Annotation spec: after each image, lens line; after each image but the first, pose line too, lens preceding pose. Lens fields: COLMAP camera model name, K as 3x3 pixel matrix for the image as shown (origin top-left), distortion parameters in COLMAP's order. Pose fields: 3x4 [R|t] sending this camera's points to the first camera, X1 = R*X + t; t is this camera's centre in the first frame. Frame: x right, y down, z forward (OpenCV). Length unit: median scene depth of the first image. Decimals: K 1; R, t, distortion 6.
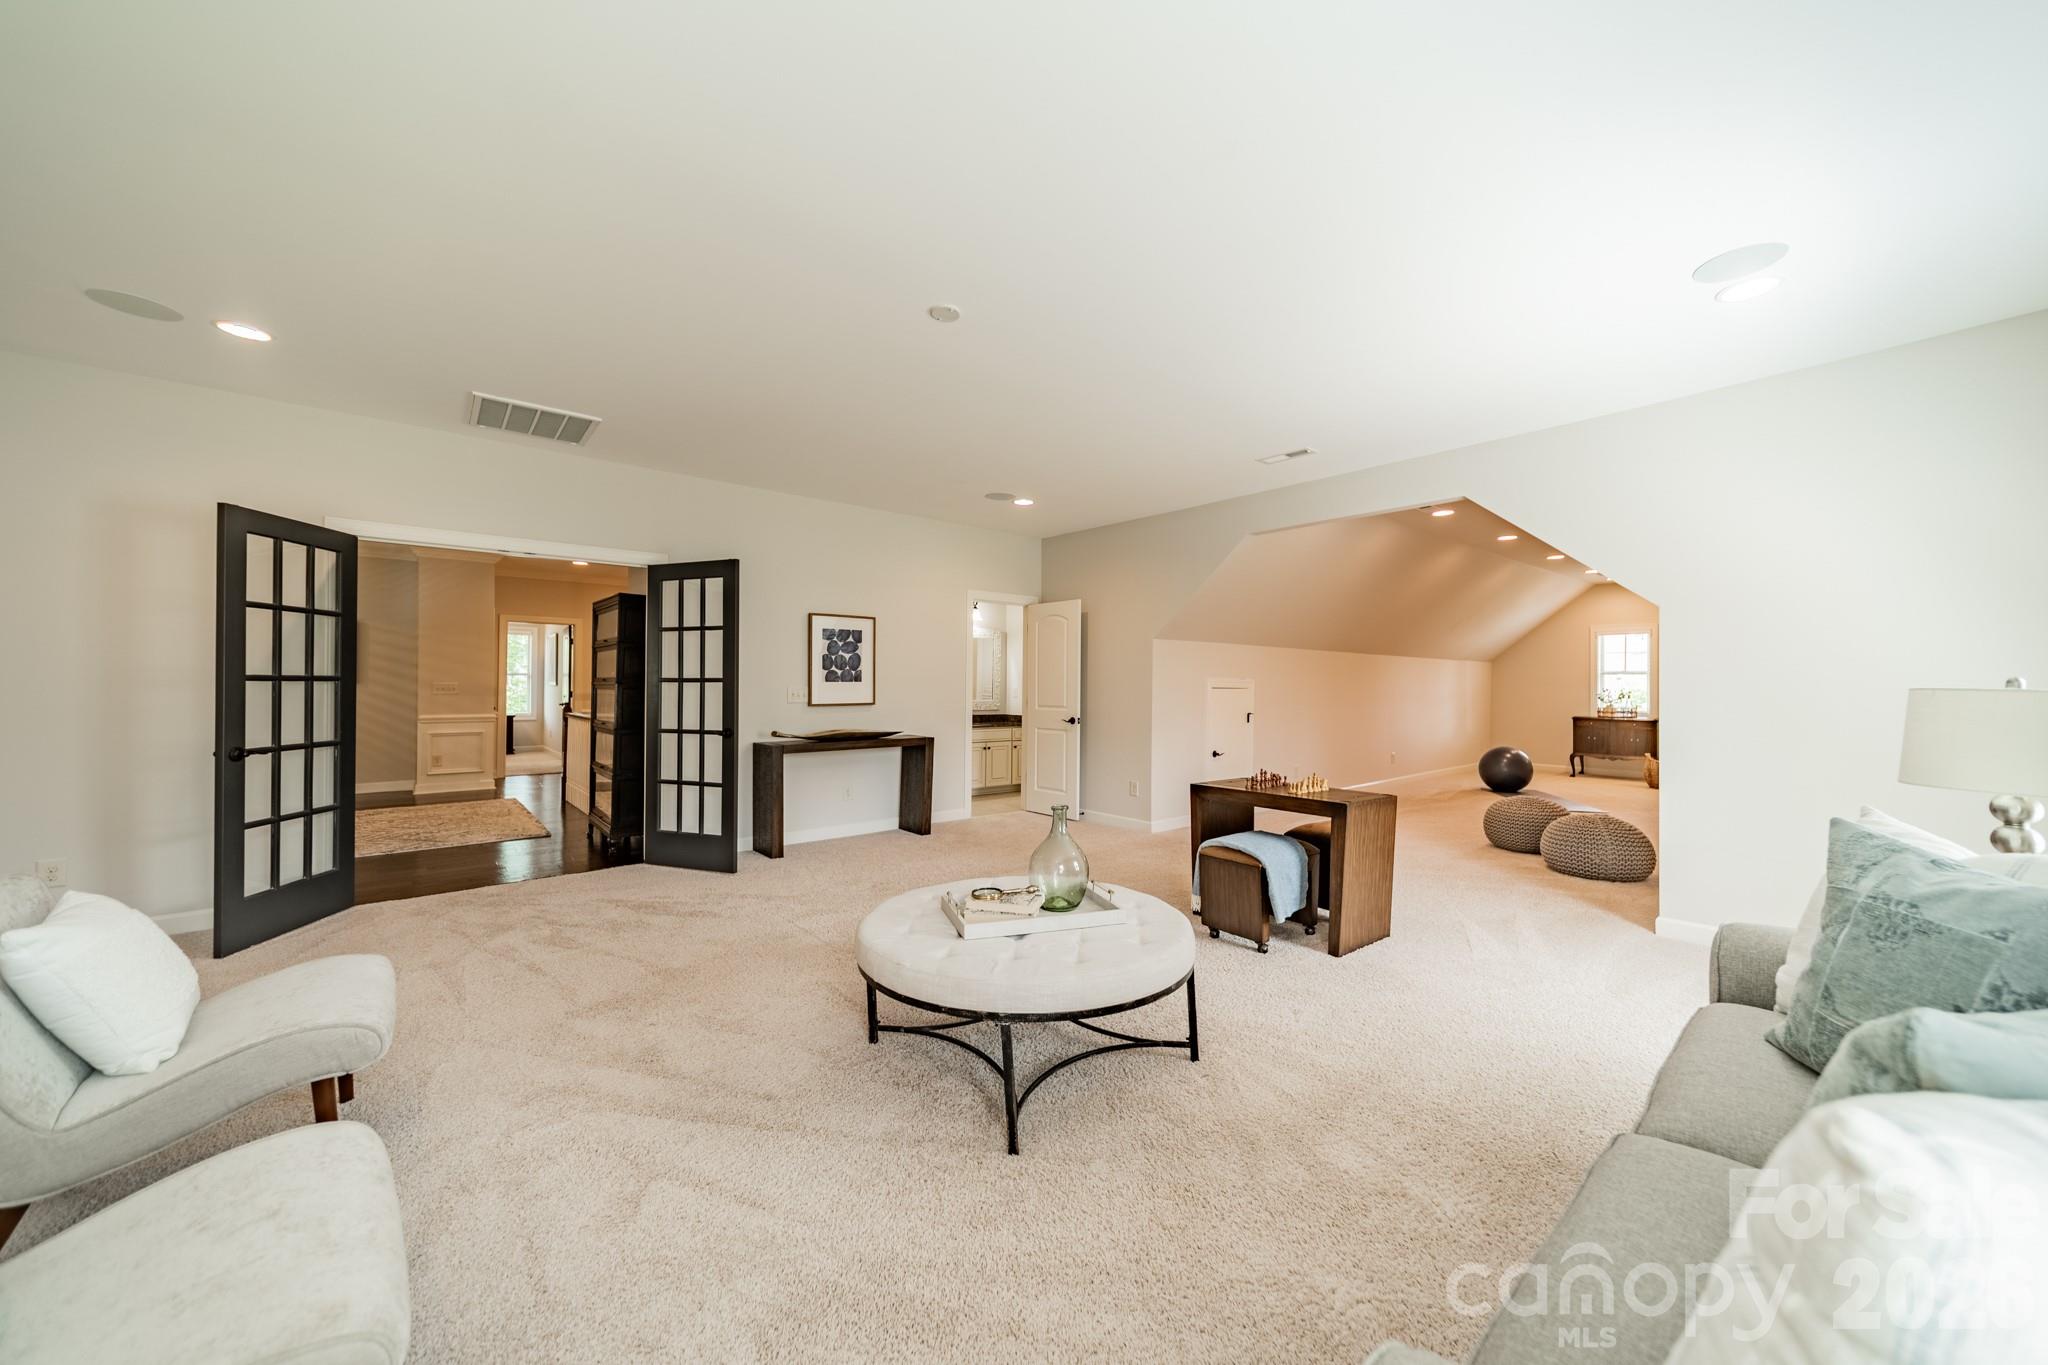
lens RADIAL K [[732.0, 0, 1027.1], [0, 732.0, 682.5], [0, 0, 1]] dist [0.009660, -0.000063]
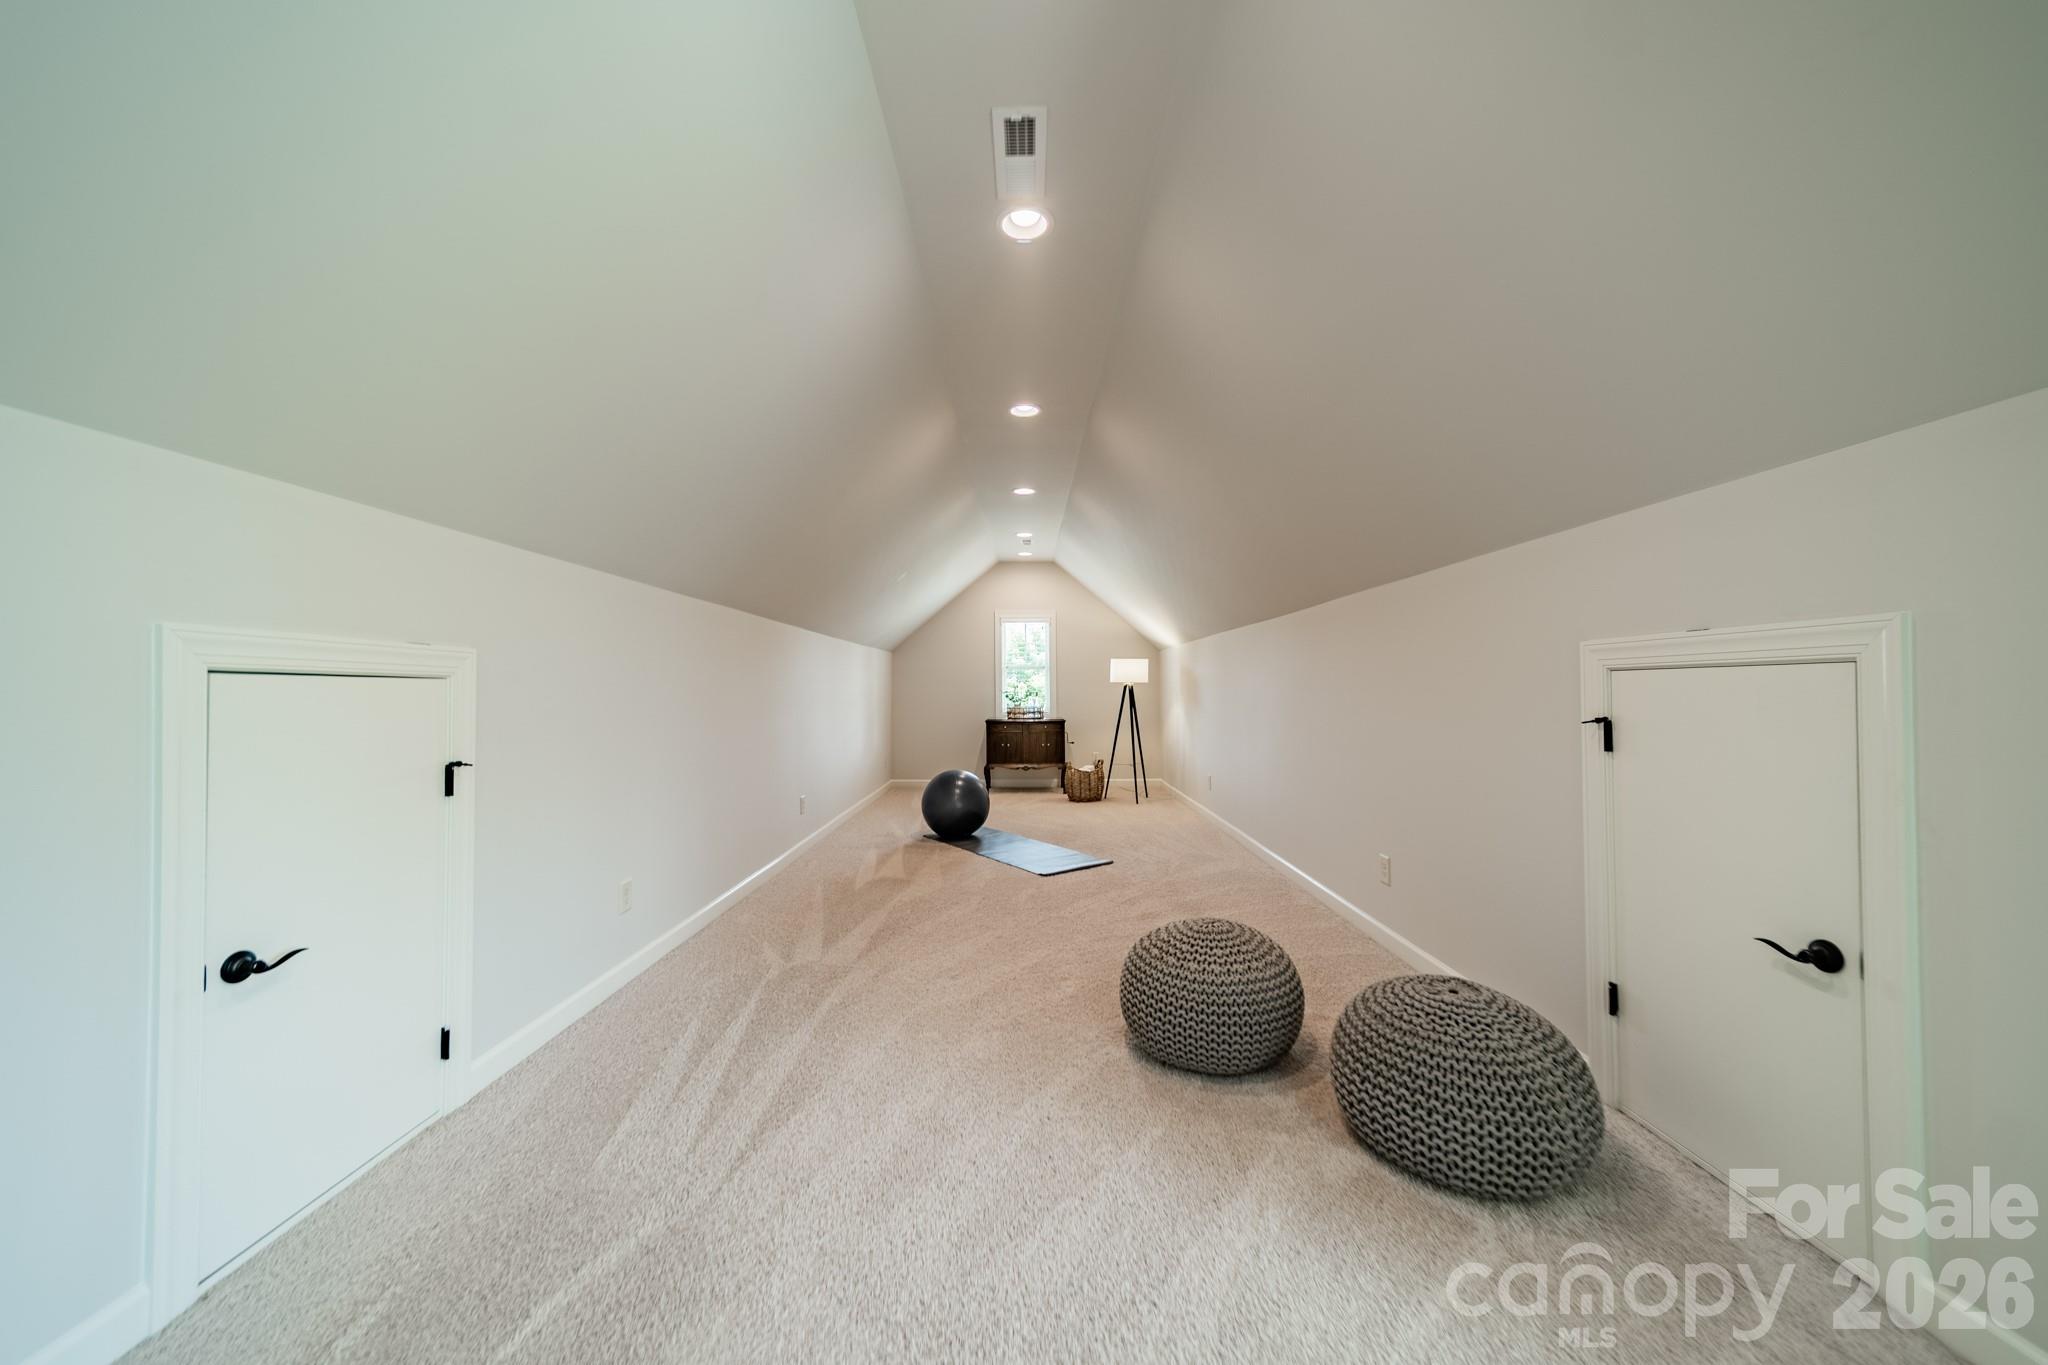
lens RADIAL K [[732.0, 0, 1027.1], [0, 732.0, 682.5], [0, 0, 1]] dist [0.009660, -0.000063]
pose [[0.655523, -0.001099, 0.755174, 0.163855], [0.006753, 0.999967, -0.004407, 0.009118], [-0.755145, 0.007989, 0.655510, 0.450740]]
